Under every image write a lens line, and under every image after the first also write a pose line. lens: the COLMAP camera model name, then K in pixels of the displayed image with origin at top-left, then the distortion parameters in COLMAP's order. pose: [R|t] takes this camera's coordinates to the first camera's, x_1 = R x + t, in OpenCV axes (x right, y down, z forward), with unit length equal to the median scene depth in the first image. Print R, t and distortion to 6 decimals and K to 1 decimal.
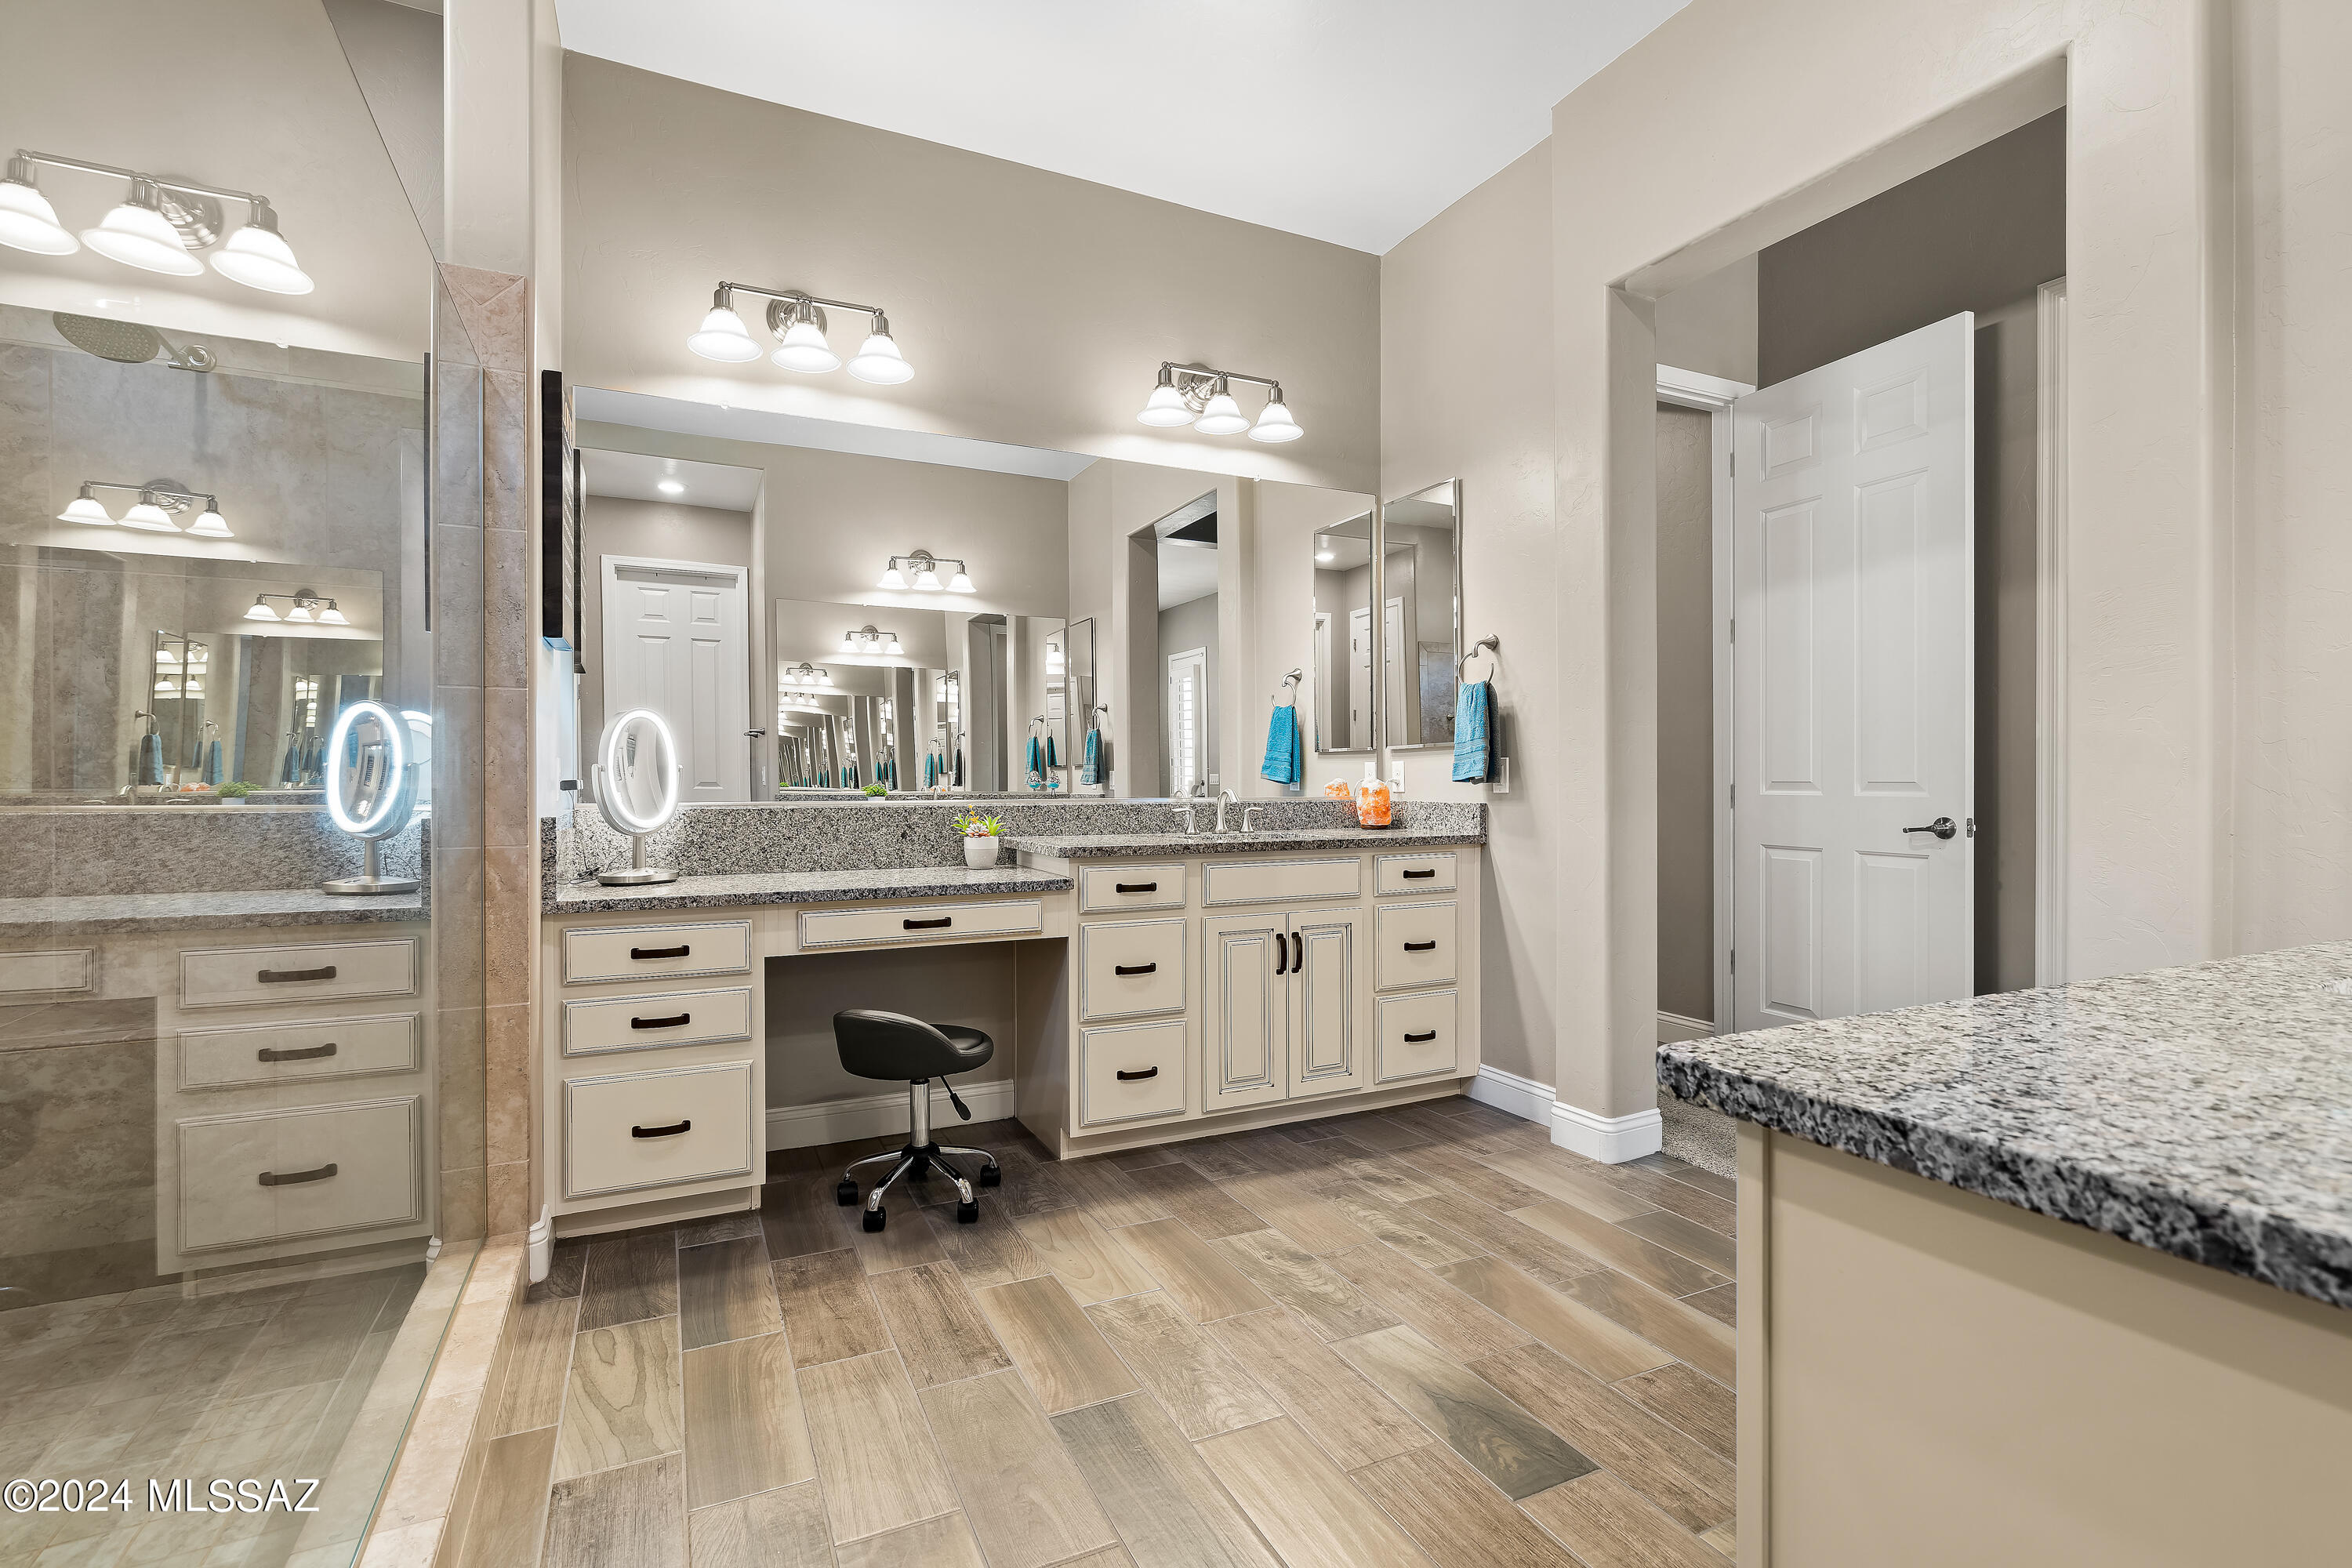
lens RADIAL K [[1089.6, 0, 1188.9], [0, 1089.6, 780.1], [0, 0, 1]] dist [-0.000707, 0.001075]
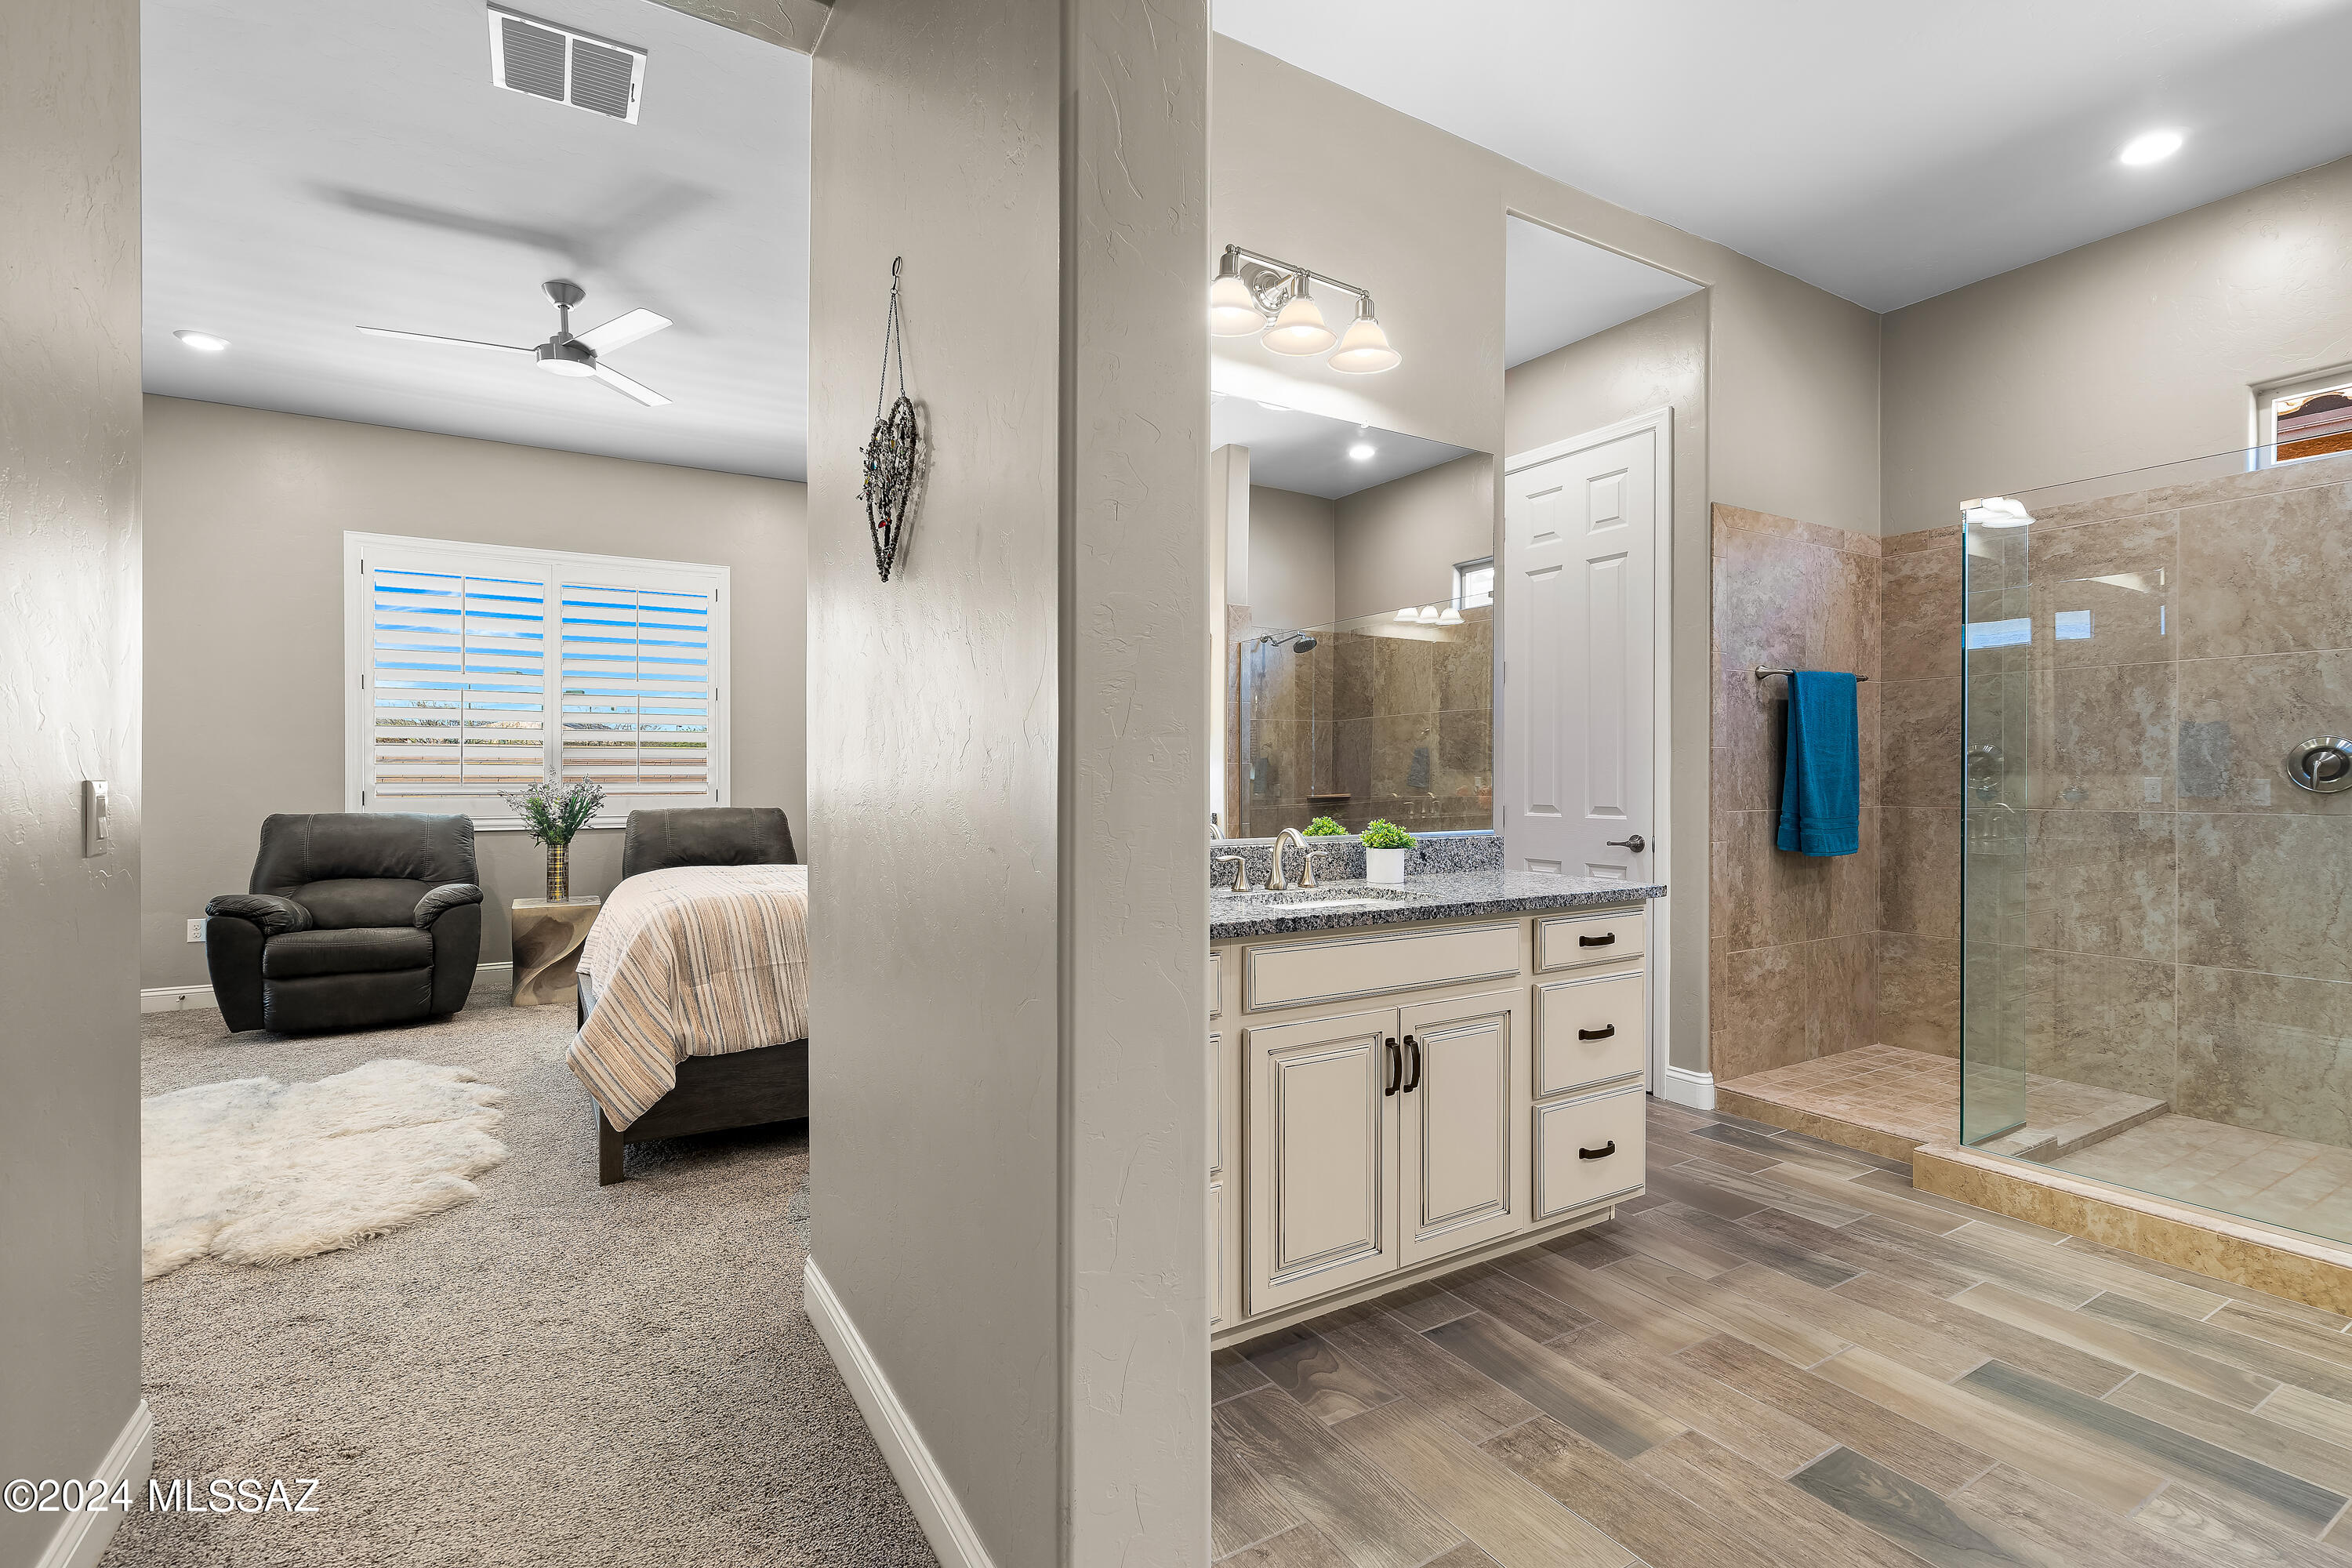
lens RADIAL K [[1089.6, 0, 1187.8], [0, 1089.6, 775.7], [0, 0, 1]] dist [-0.000707, 0.001075]
pose [[-0.995165, -0.000938, -0.098216, 0.764681], [-0.001082, 0.999998, 0.001415, -0.044599], [0.098215, 0.001515, -0.995164, 1.435553]]
